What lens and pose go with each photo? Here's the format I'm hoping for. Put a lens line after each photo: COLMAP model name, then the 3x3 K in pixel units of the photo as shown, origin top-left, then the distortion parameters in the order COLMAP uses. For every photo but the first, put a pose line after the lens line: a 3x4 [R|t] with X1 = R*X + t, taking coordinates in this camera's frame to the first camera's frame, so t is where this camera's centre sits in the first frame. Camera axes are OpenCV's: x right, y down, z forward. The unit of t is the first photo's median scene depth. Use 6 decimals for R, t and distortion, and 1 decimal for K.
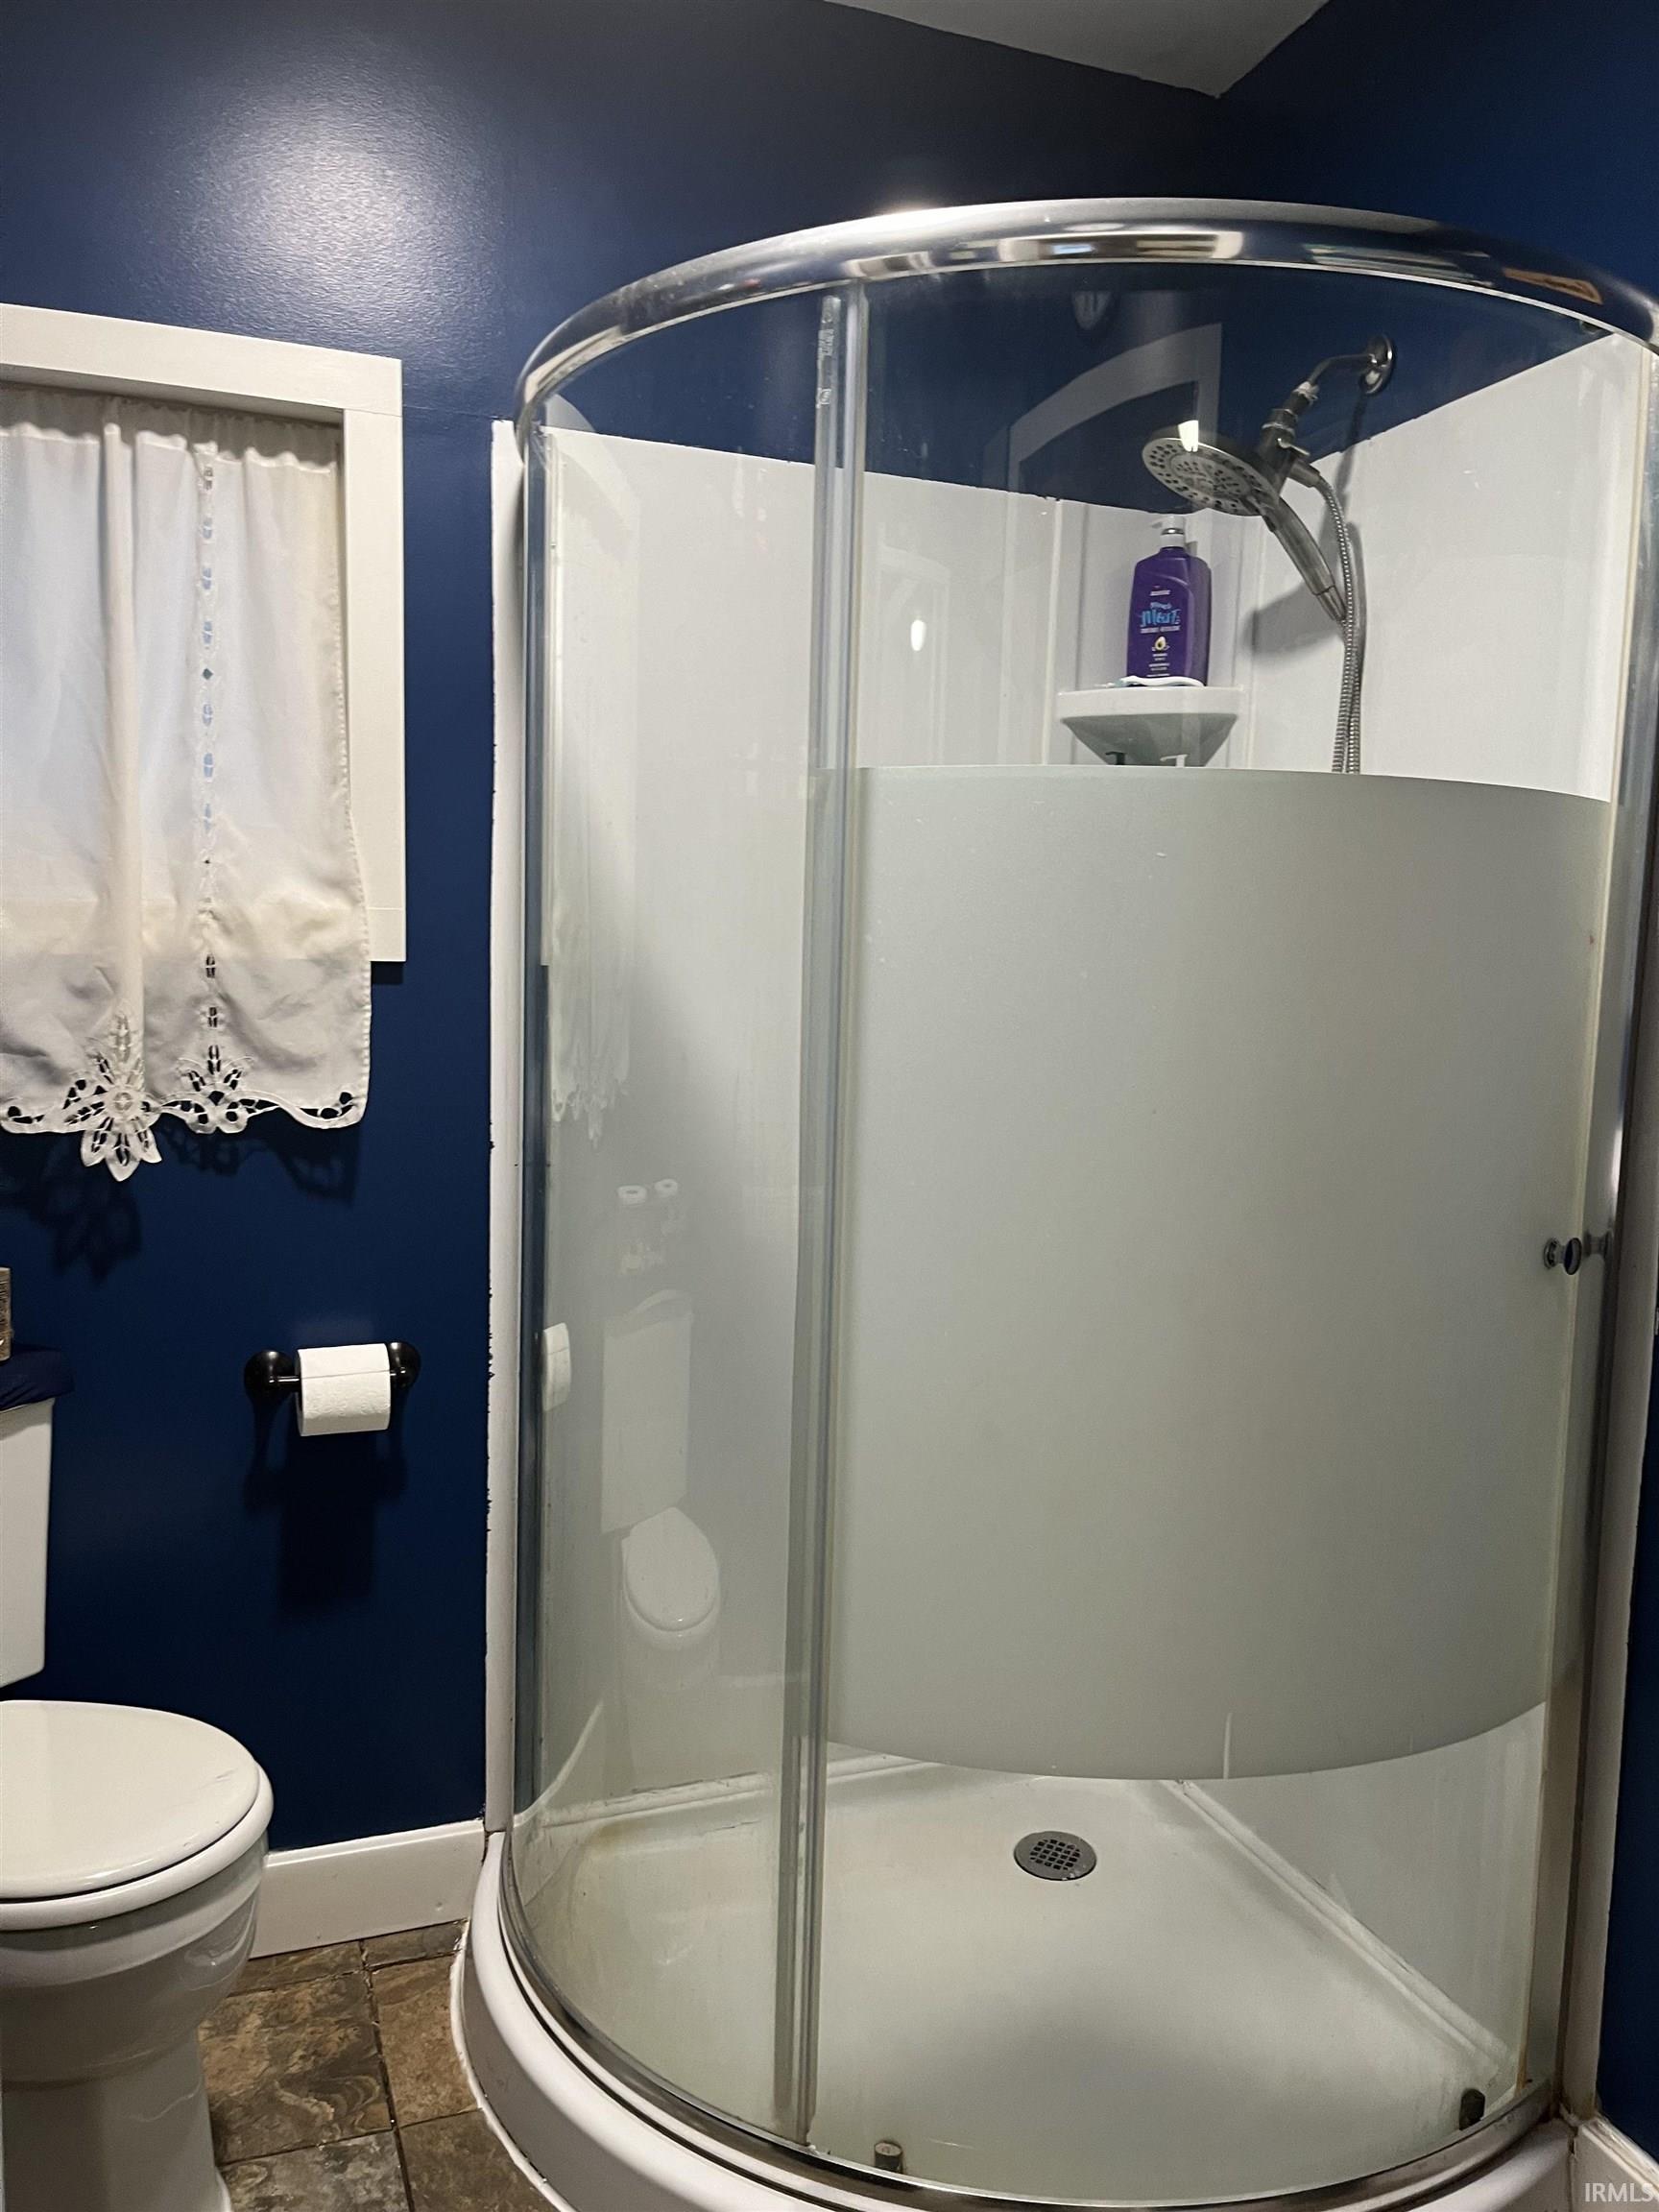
lens RADIAL K [[1665.7, 0, 840.1], [0, 1665.7, 1101.0], [0, 0, 1]] dist [0.033782, -0.055179]
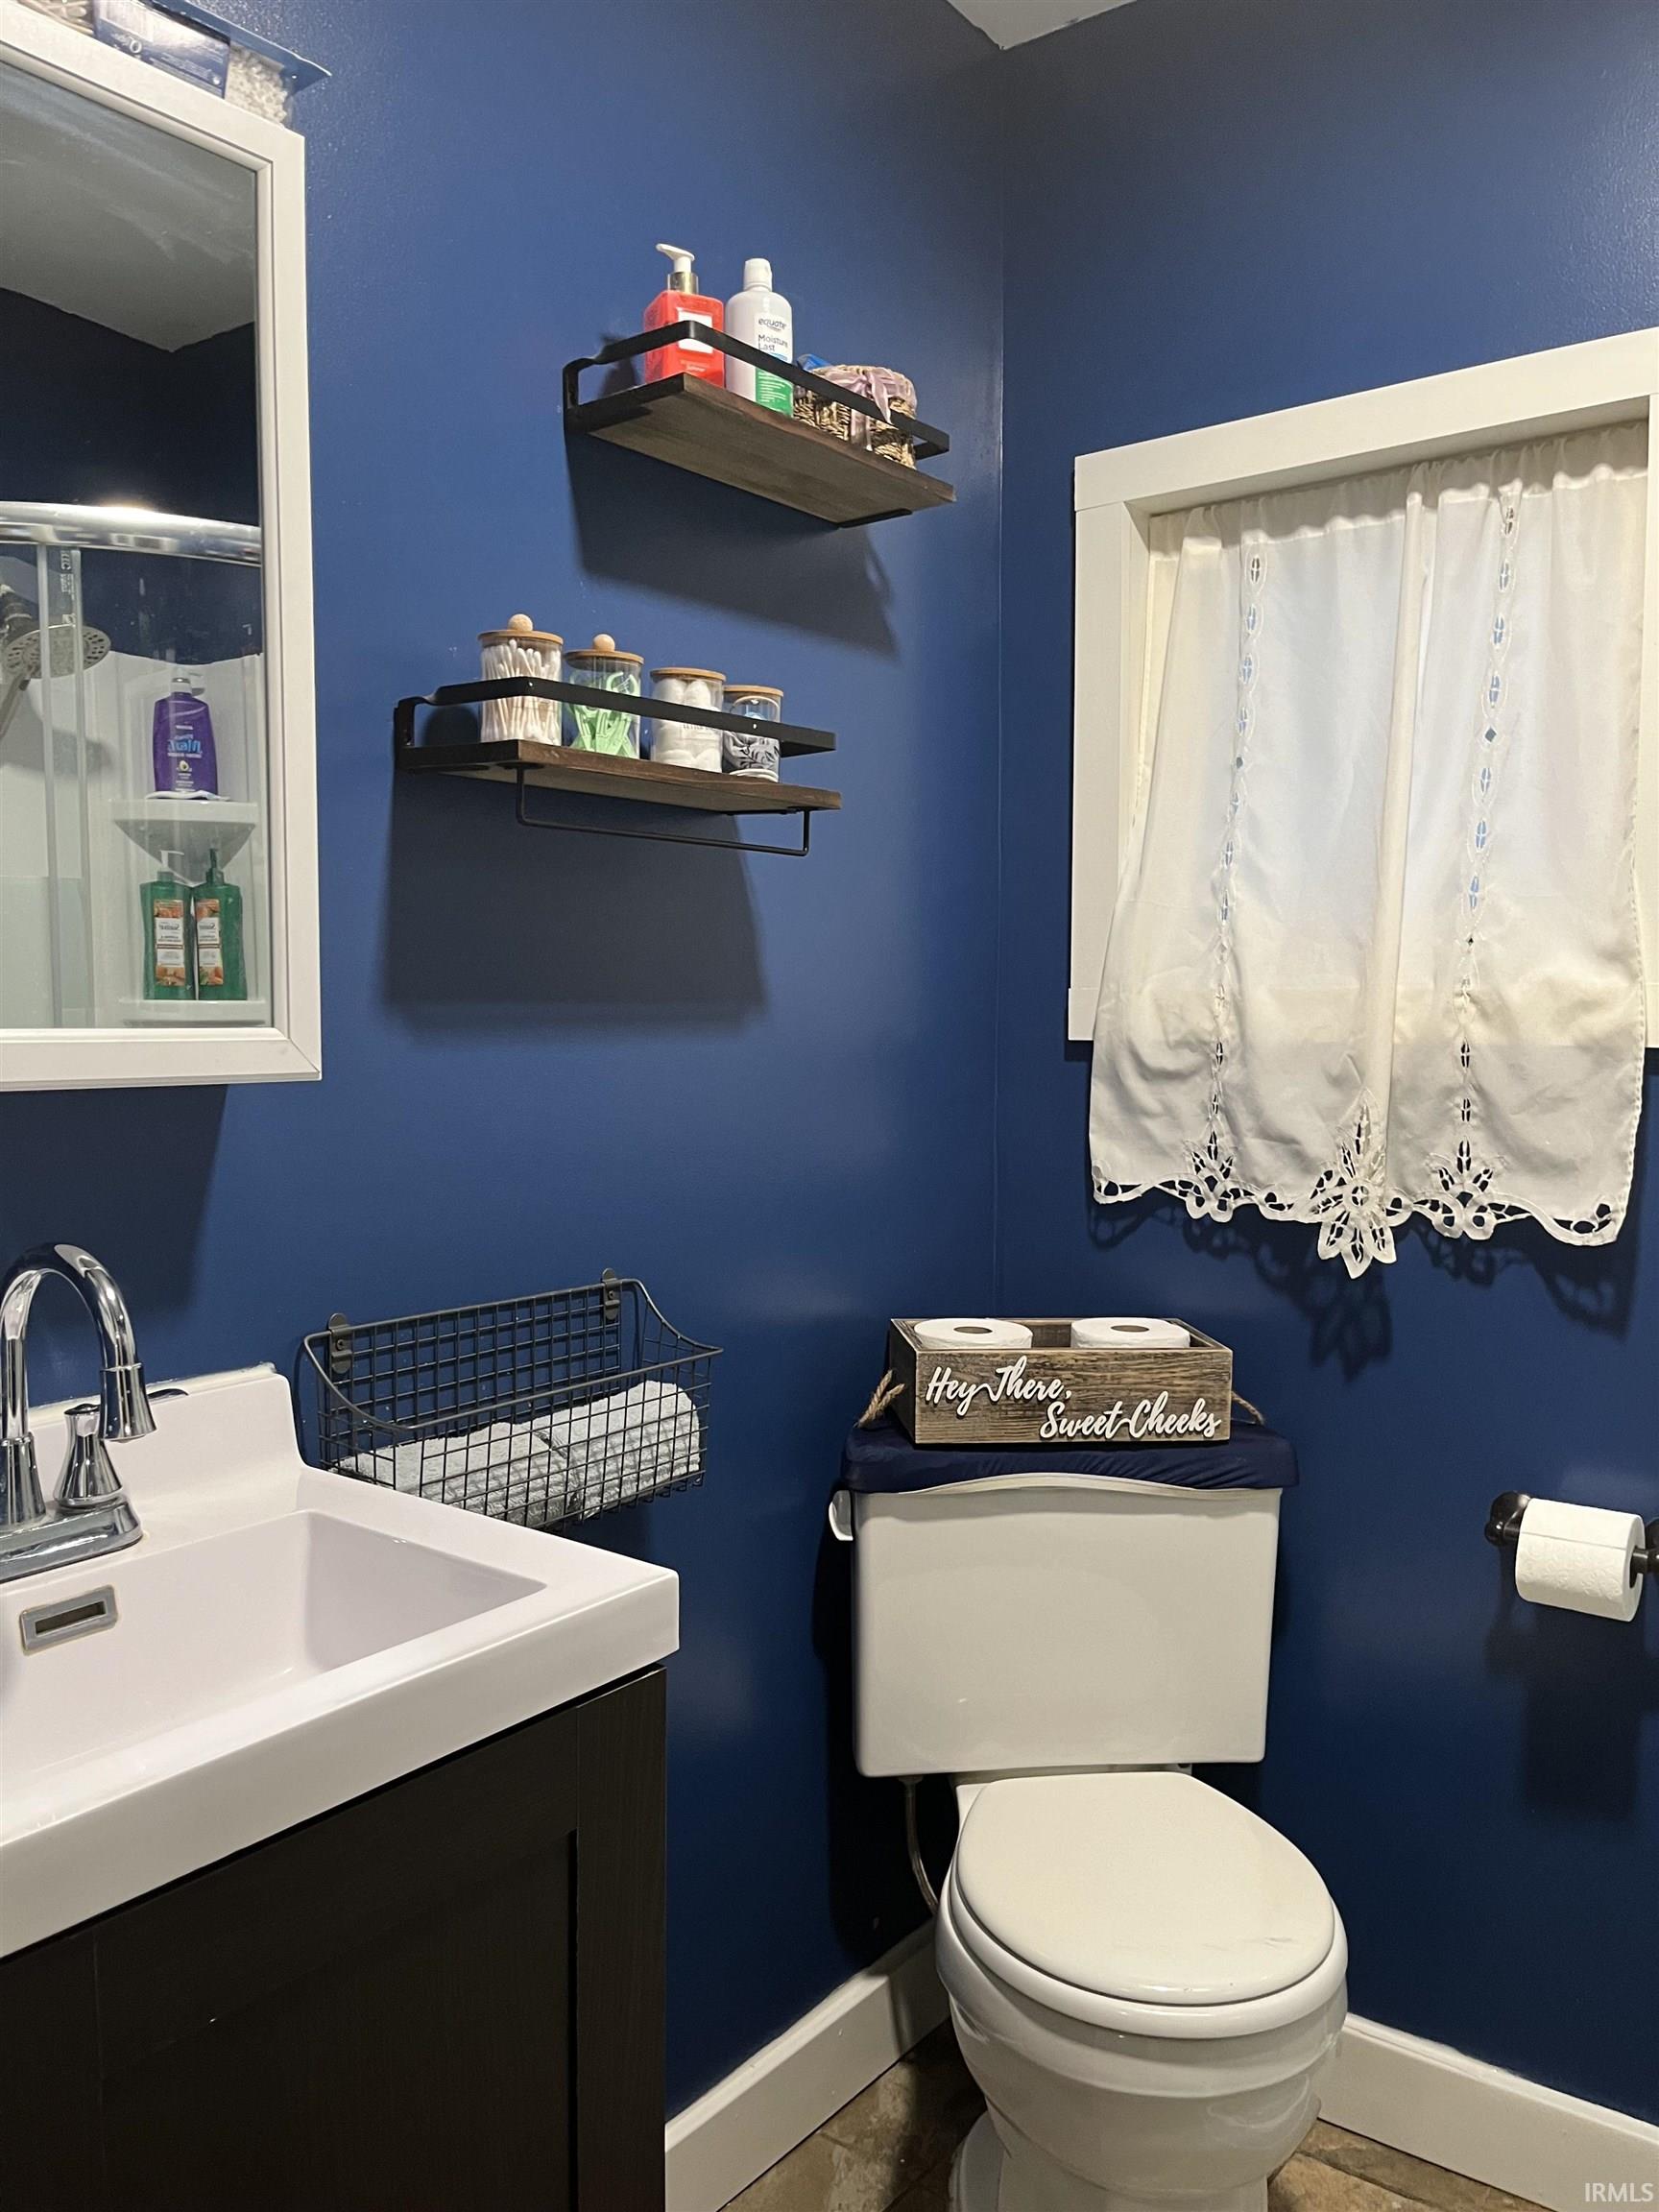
lens RADIAL K [[1665.7, 0, 831.3], [0, 1665.7, 1109.3], [0, 0, 1]] dist [0.033782, -0.055179]
pose [[0.524833, 0.027380, -0.850765, 0.216582], [-0.067186, 0.997697, -0.009338, -0.018979], [0.848549, 0.062061, 0.525464, 0.230308]]
